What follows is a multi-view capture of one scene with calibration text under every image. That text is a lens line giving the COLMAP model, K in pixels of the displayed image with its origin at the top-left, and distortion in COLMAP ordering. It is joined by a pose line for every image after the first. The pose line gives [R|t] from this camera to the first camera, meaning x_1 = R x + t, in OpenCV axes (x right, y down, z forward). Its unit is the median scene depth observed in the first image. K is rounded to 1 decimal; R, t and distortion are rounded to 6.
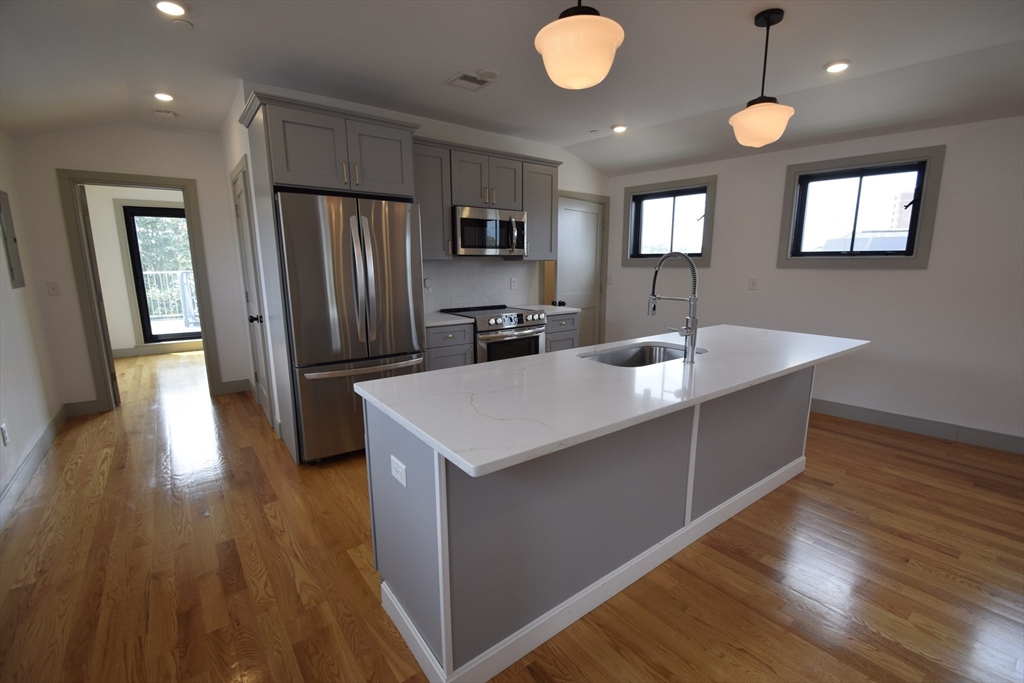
lens RADIAL K [[449.7, 0, 512.9], [0, 449.7, 346.1], [0, 0, 1]] dist [-0.013030, -0.004147]
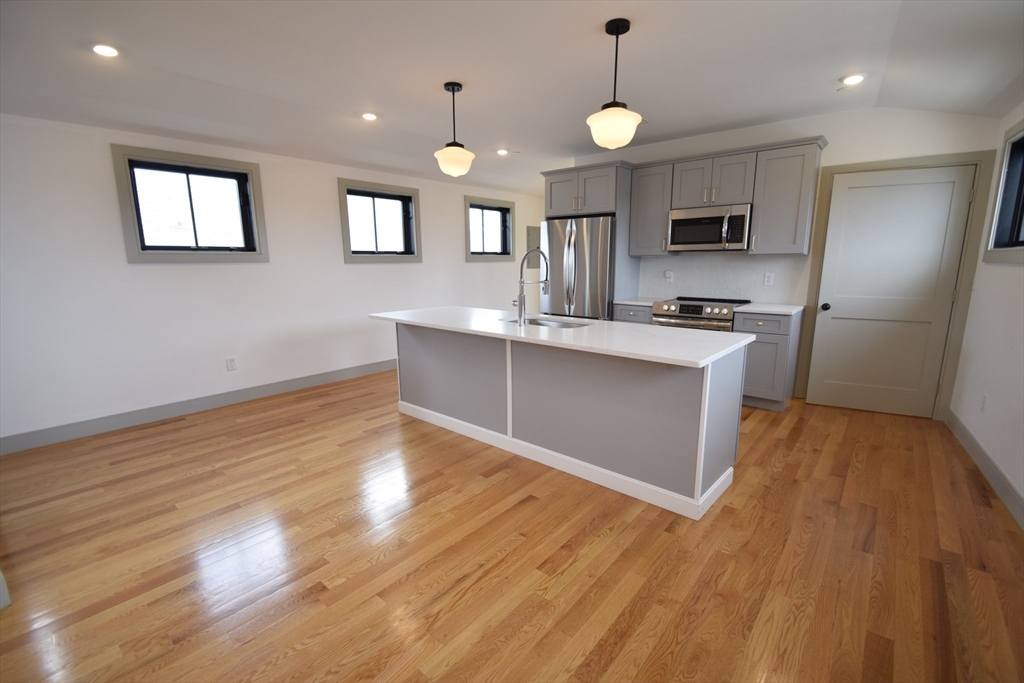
lens RADIAL K [[449.7, 0, 509.4], [0, 449.7, 349.6], [0, 0, 1]] dist [-0.013030, -0.004147]
pose [[0.194141, 0.188251, -0.962741, 1.018442], [-0.171260, 0.972846, 0.155691, -0.061687], [0.965908, 0.134653, 0.221109, 0.370865]]
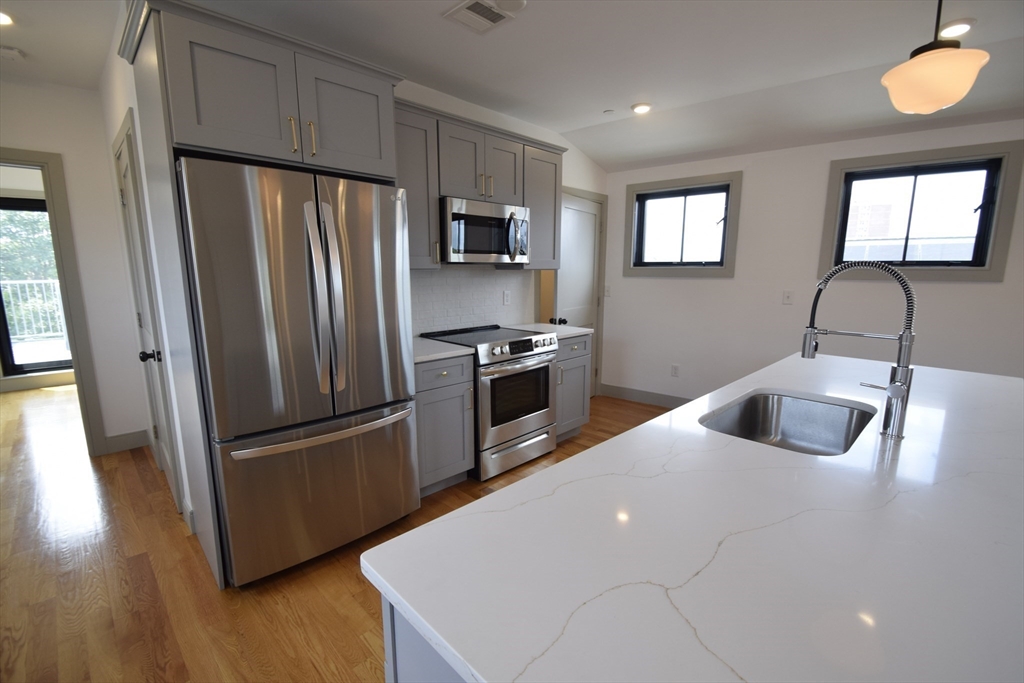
lens RADIAL K [[449.7, 0, 513.2], [0, 449.7, 344.6], [0, 0, 1]] dist [-0.013030, -0.004147]
pose [[0.990177, -0.019715, 0.138425, -0.124083], [0.022191, 0.999620, -0.016362, -0.052665], [-0.138050, 0.019273, 0.990238, 0.255444]]
